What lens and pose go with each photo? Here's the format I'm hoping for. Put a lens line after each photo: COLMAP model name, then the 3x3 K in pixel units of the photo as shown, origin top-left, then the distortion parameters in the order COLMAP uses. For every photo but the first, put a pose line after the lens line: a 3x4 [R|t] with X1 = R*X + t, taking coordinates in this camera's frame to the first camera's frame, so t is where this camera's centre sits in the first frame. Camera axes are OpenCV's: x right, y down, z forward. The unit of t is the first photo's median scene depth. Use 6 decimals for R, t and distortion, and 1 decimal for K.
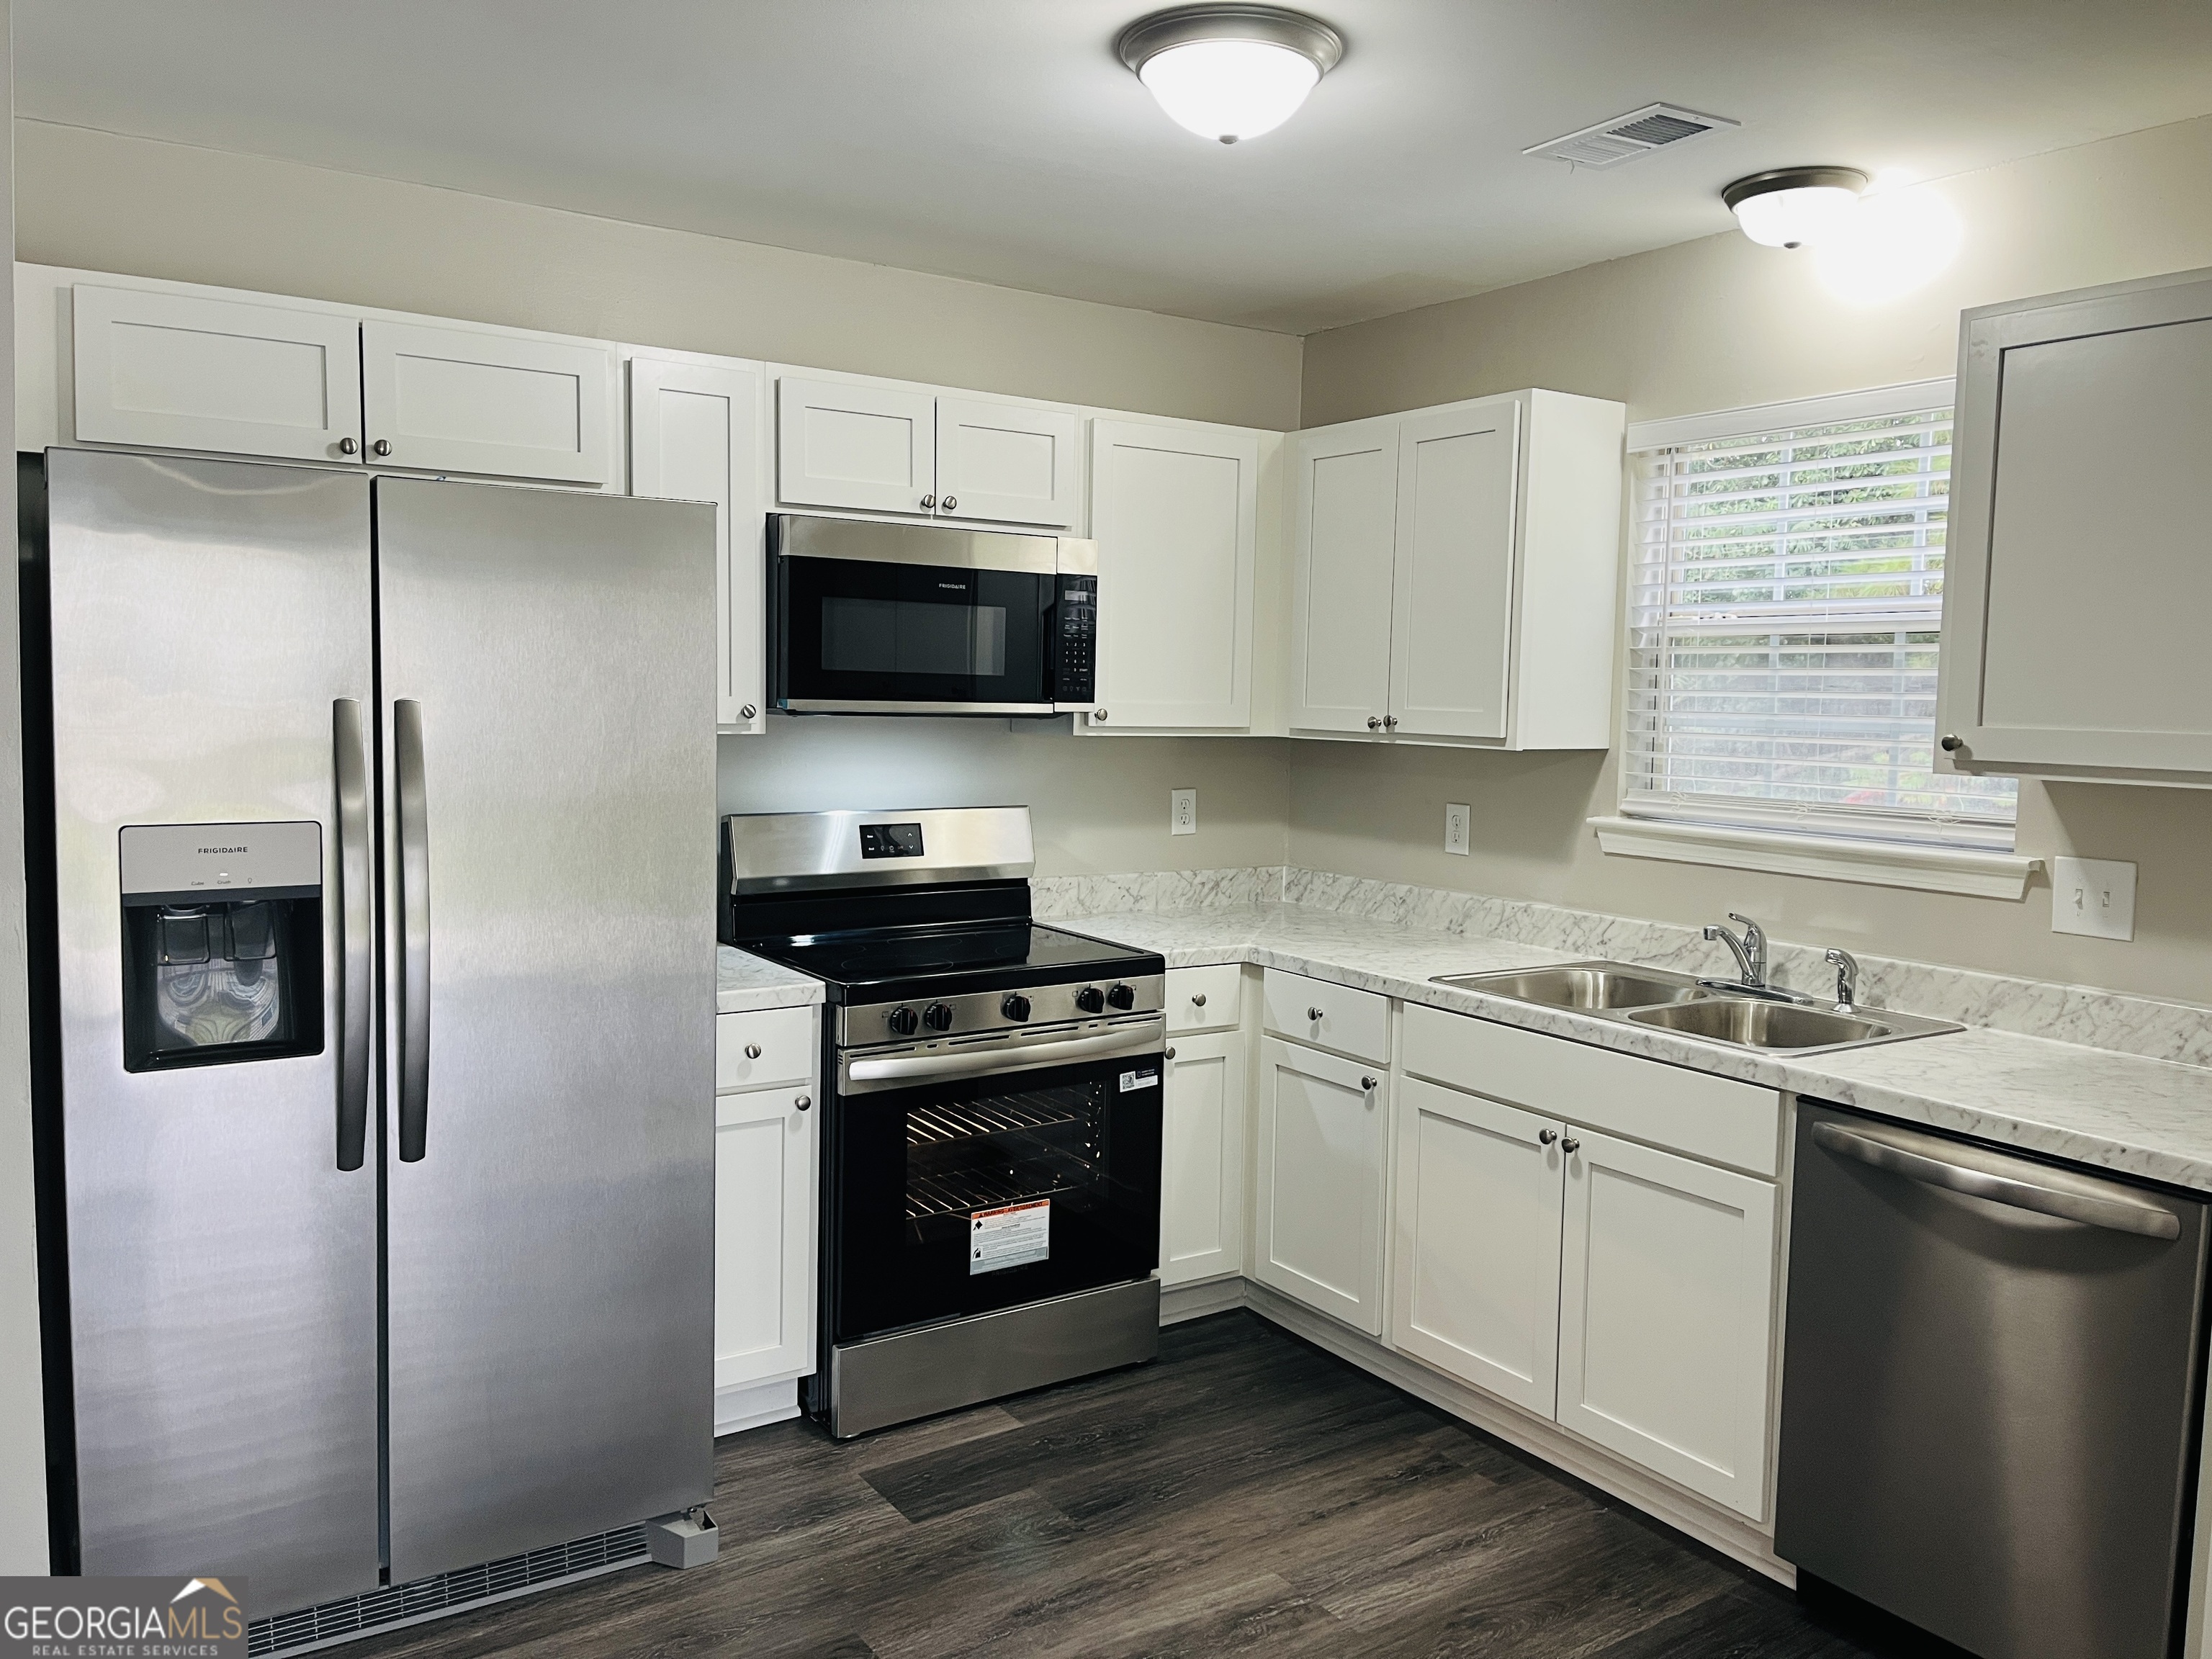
lens RADIAL K [[1686.1, 0, 1109.1], [0, 1686.1, 818.7], [0, 0, 1]] dist [0.079489, -0.114848]
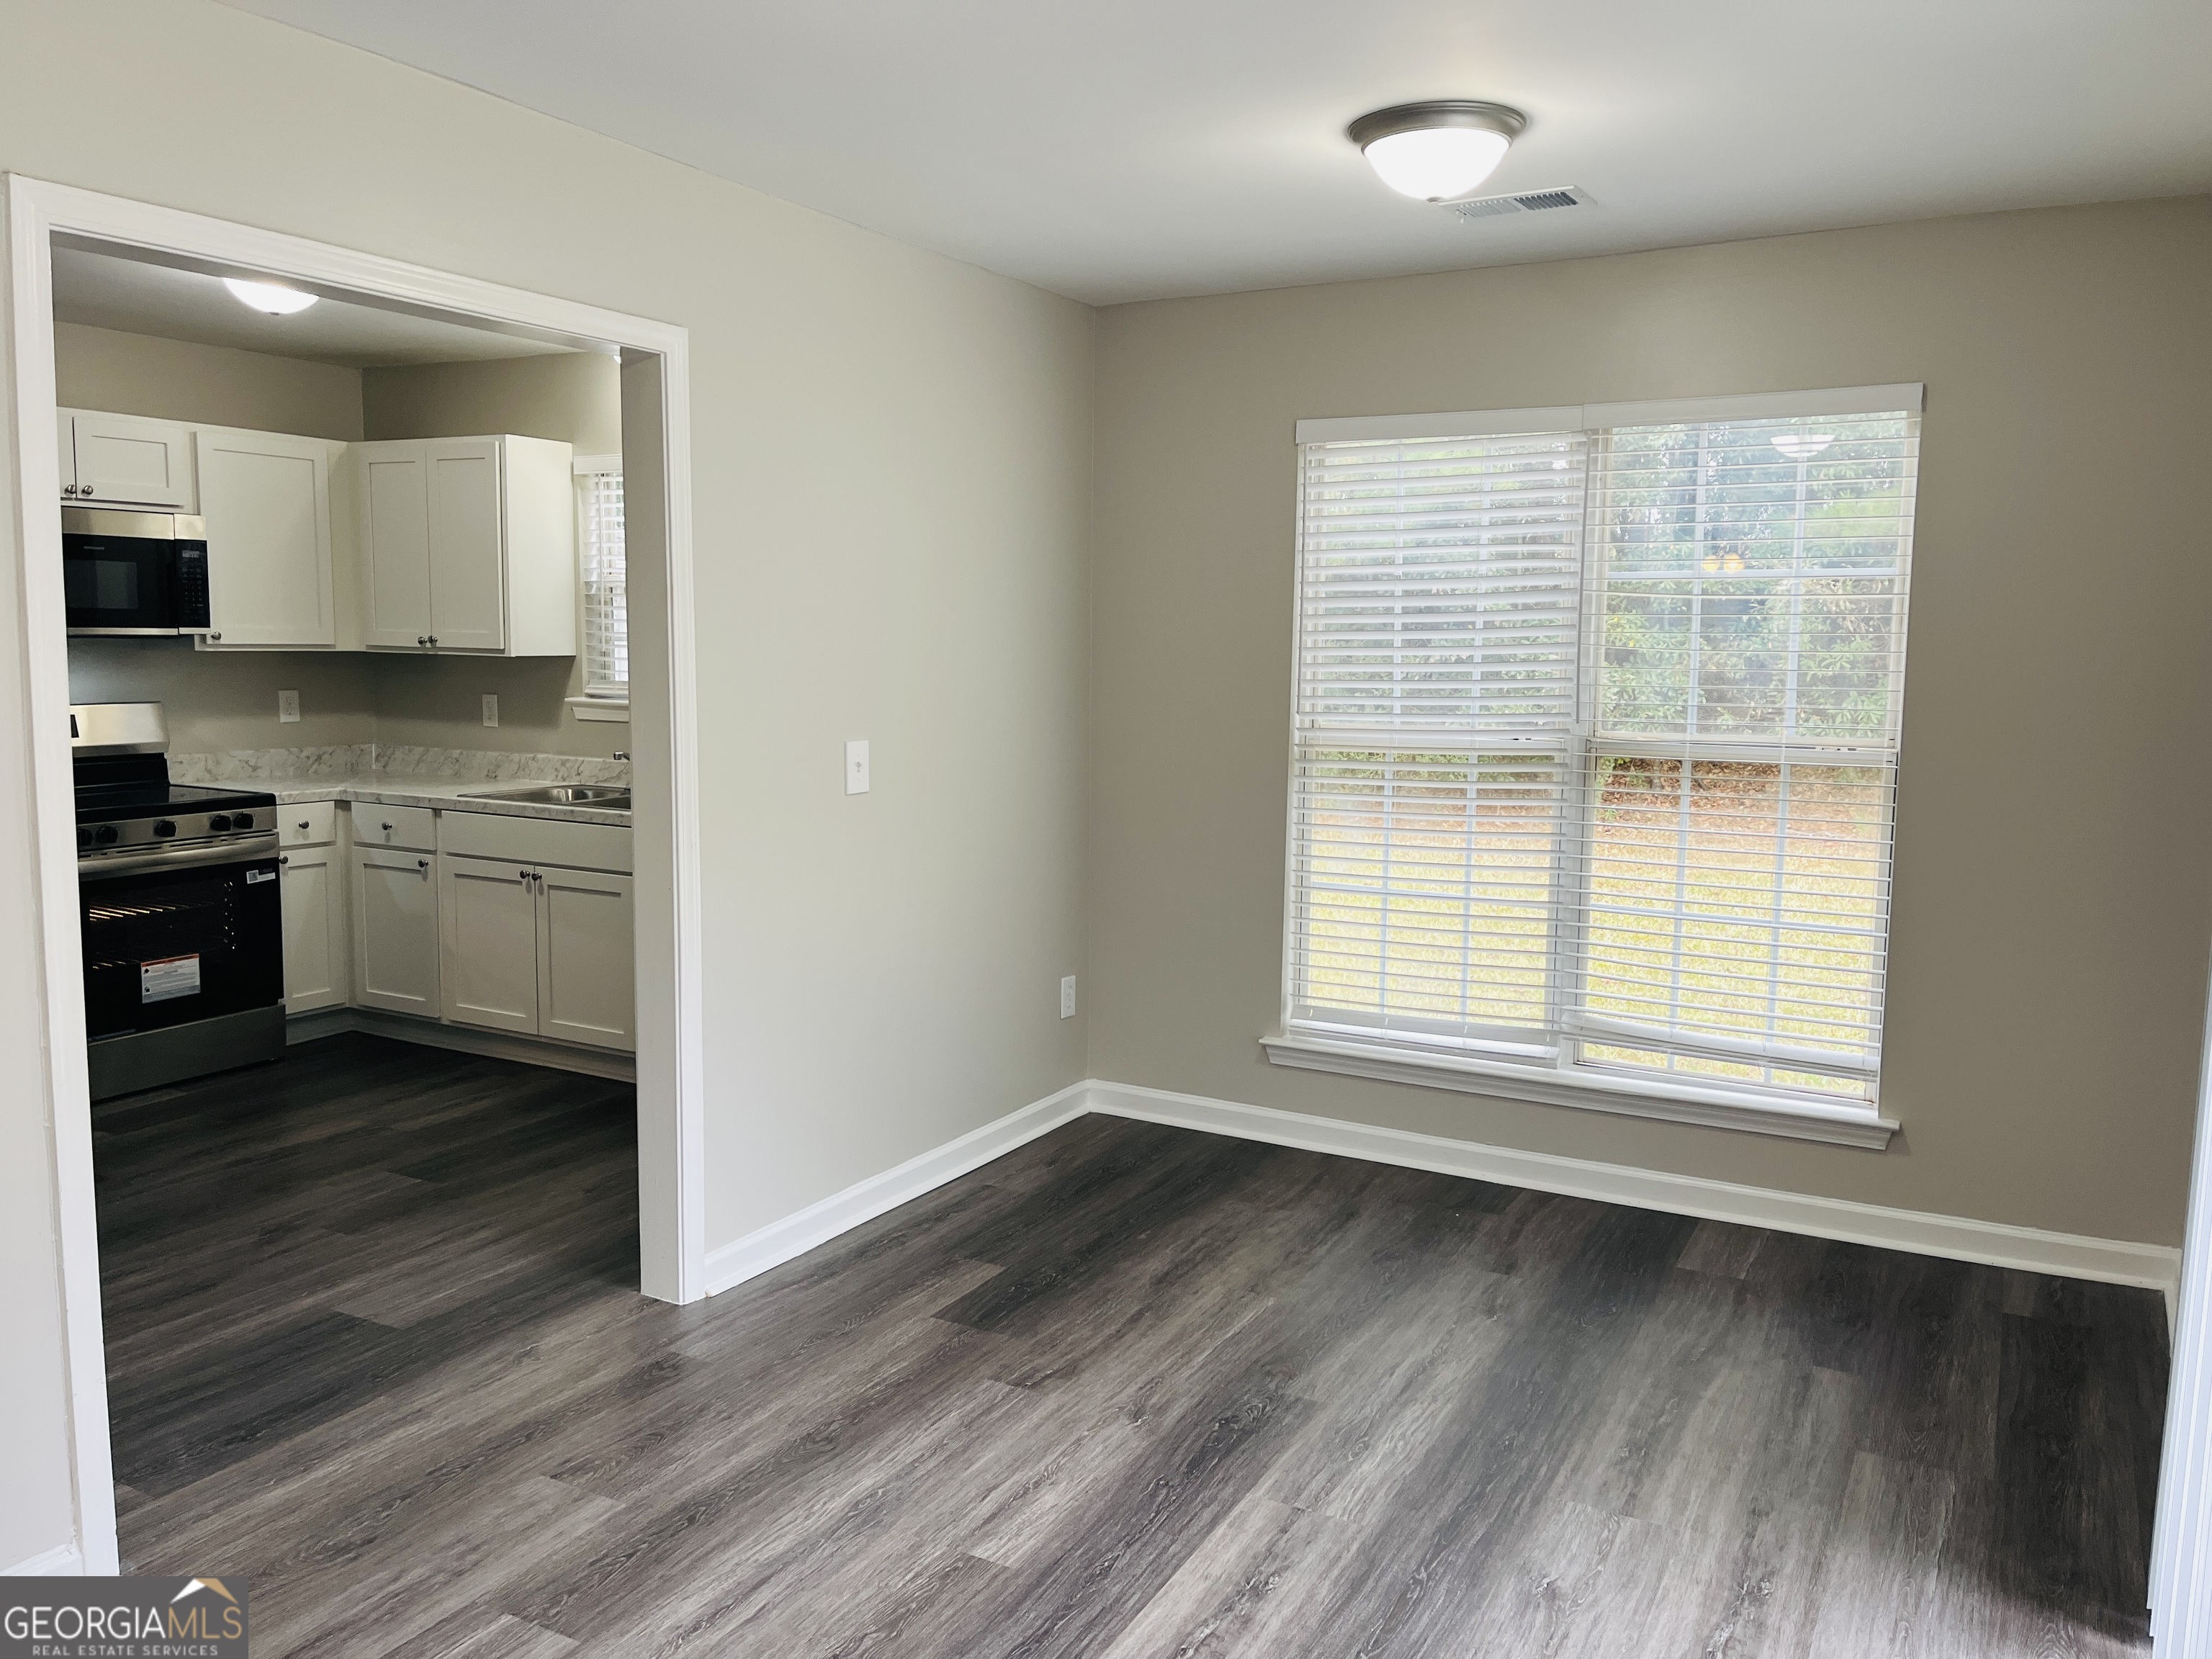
lens RADIAL K [[1669.9, 0, 1125.7], [0, 1669.9, 824.9], [0, 0, 1]] dist [0.087159, -0.105527]
pose [[0.885714, -0.058709, 0.460505, 0.006737], [0.038881, 0.997867, 0.052433, 0.058597], [-0.462601, -0.028536, 0.886107, -0.709050]]
